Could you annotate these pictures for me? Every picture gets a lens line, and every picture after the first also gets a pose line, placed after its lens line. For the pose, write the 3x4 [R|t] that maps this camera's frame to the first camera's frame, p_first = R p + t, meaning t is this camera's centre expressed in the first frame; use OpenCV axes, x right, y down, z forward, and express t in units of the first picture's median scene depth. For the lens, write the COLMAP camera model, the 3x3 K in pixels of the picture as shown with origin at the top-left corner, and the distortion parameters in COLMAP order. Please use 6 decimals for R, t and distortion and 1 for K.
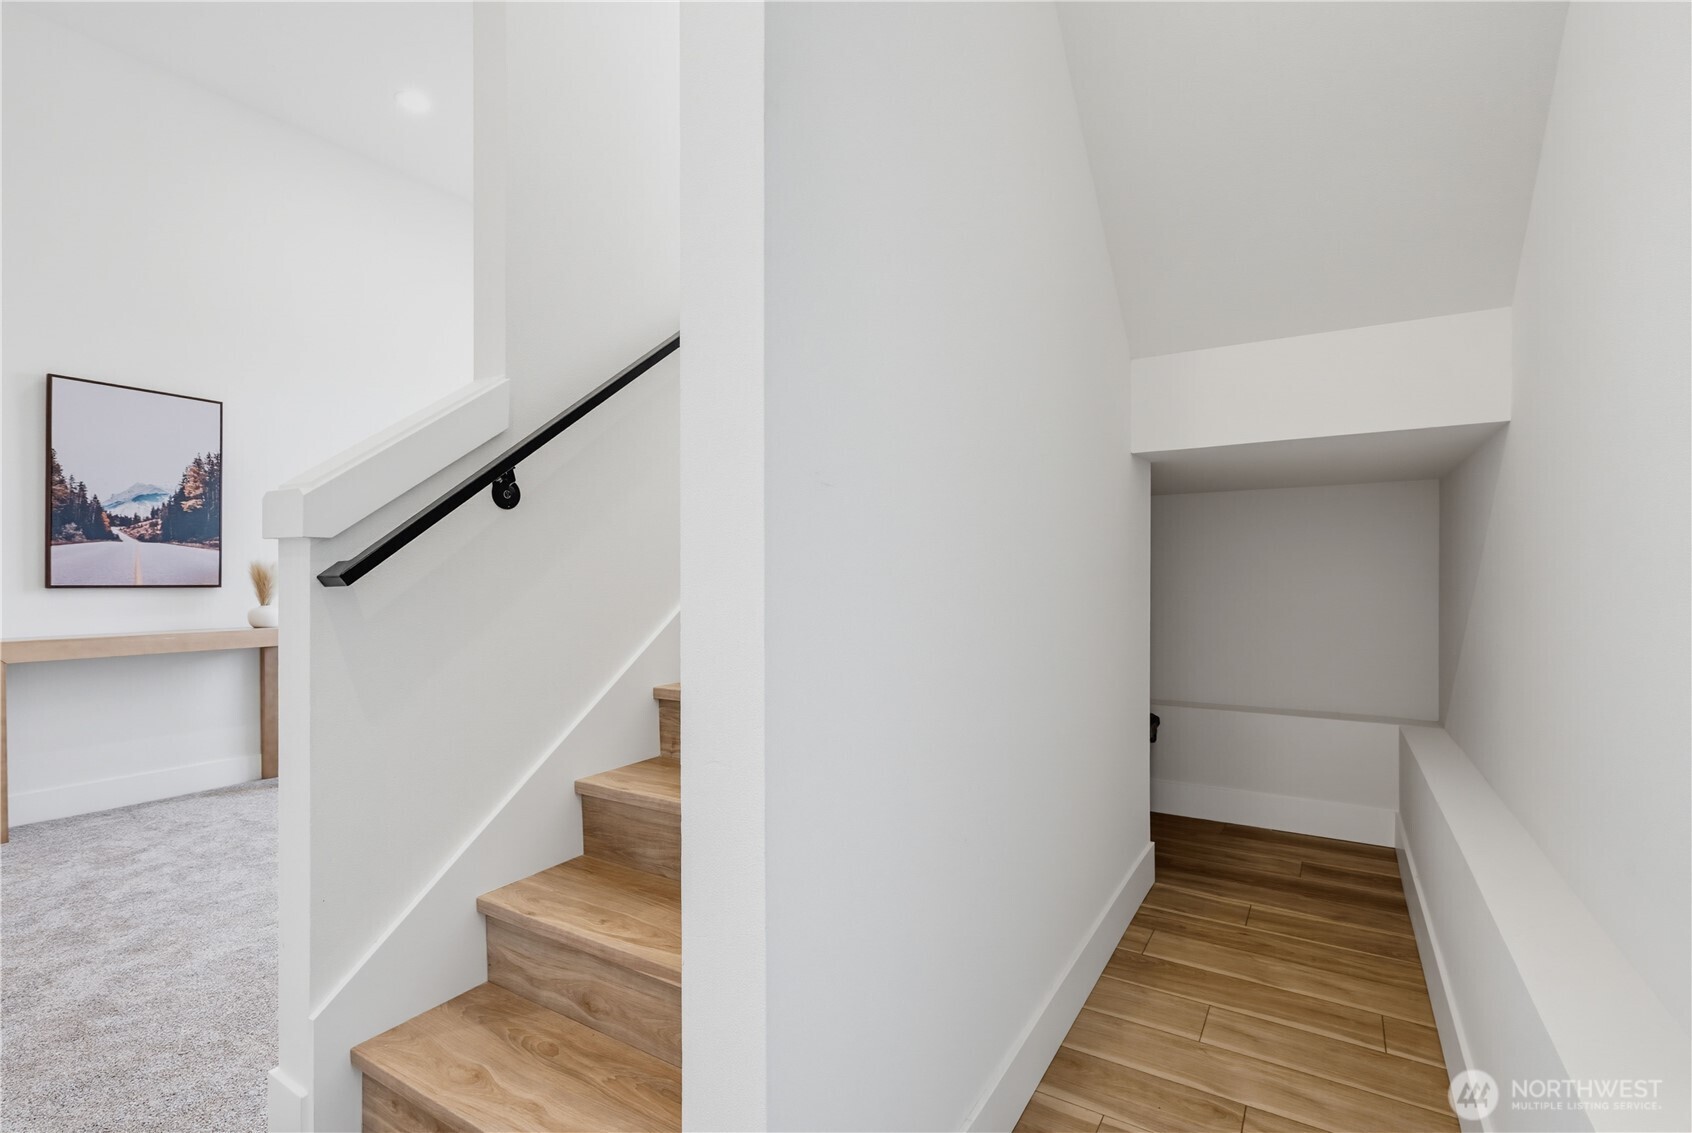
lens RADIAL K [[774.2, 0, 844.0], [0, 774.2, 572.1], [0, 0, 1]] dist [0.000123, 0.000206]
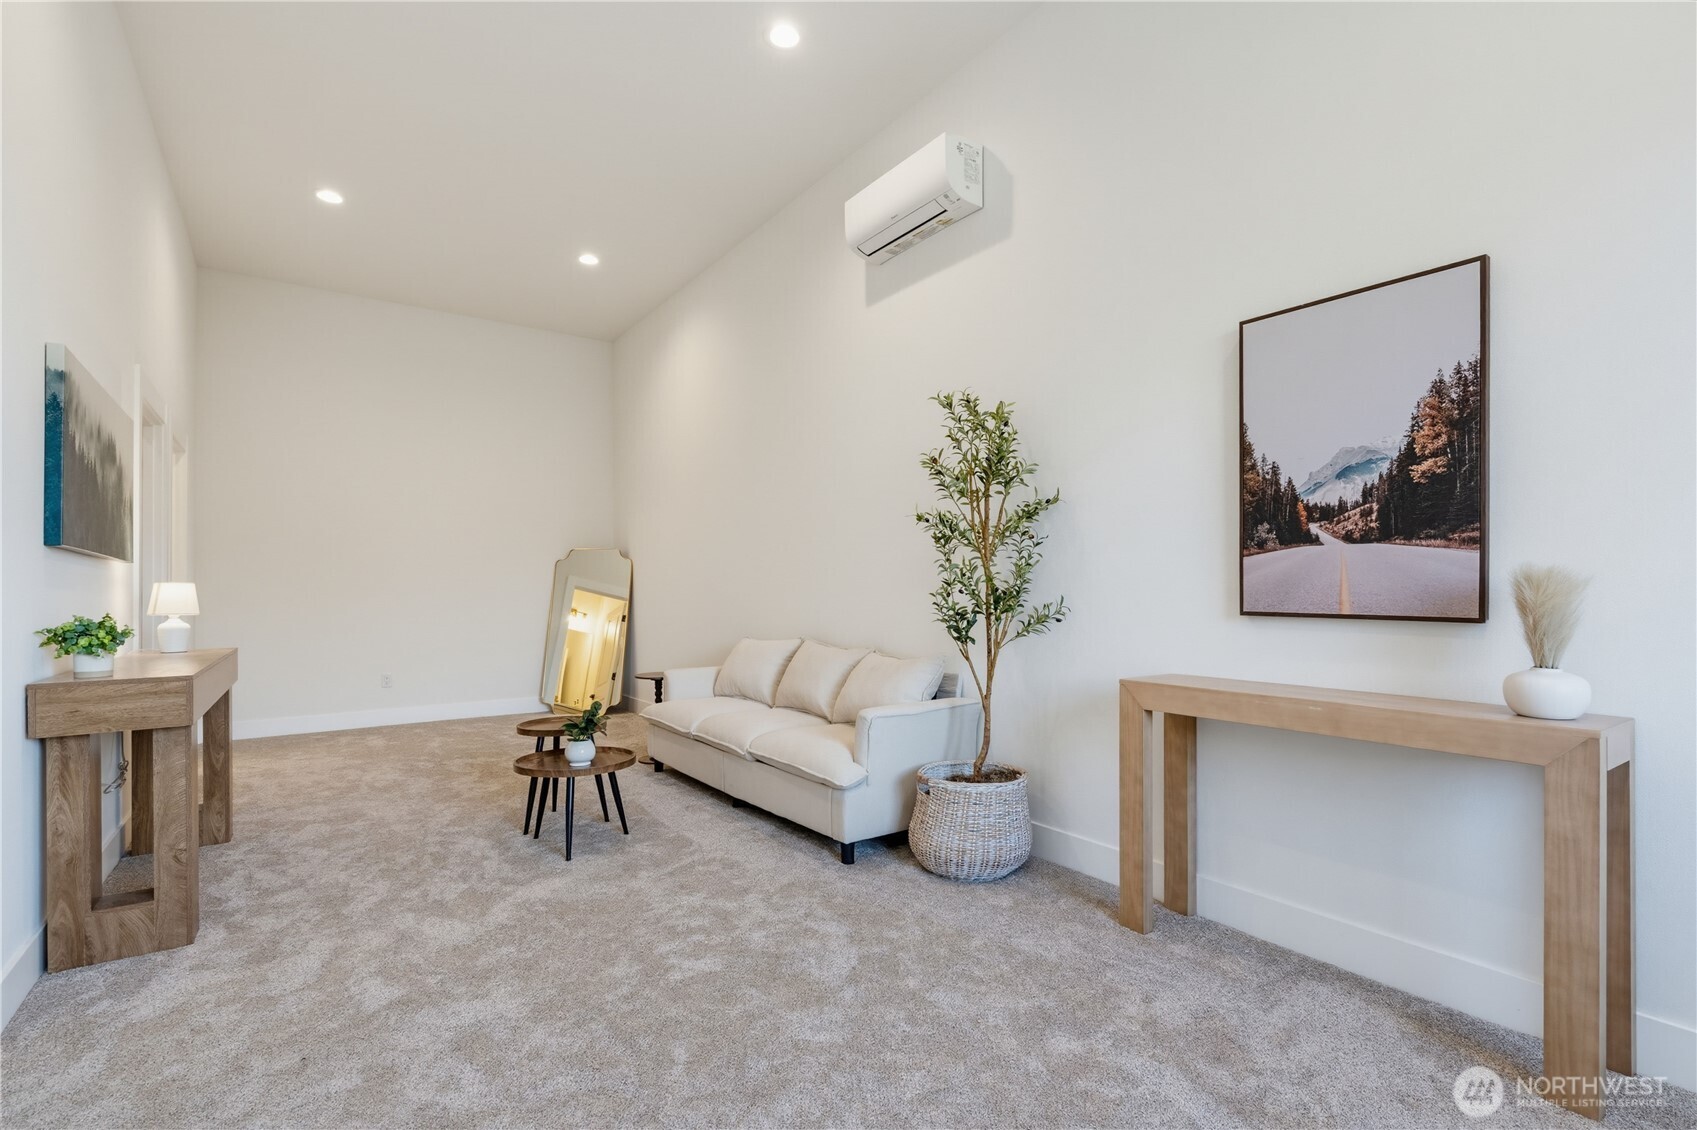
lens RADIAL K [[776.5, 0, 849.2], [0, 776.5, 579.5], [0, 0, 1]] dist [0.000123, 0.000206]
pose [[-0.381084, -0.013230, -0.924446, -0.196134], [0.005032, 0.999853, -0.016383, -0.002745], [0.924527, -0.010895, -0.380962, 0.872890]]
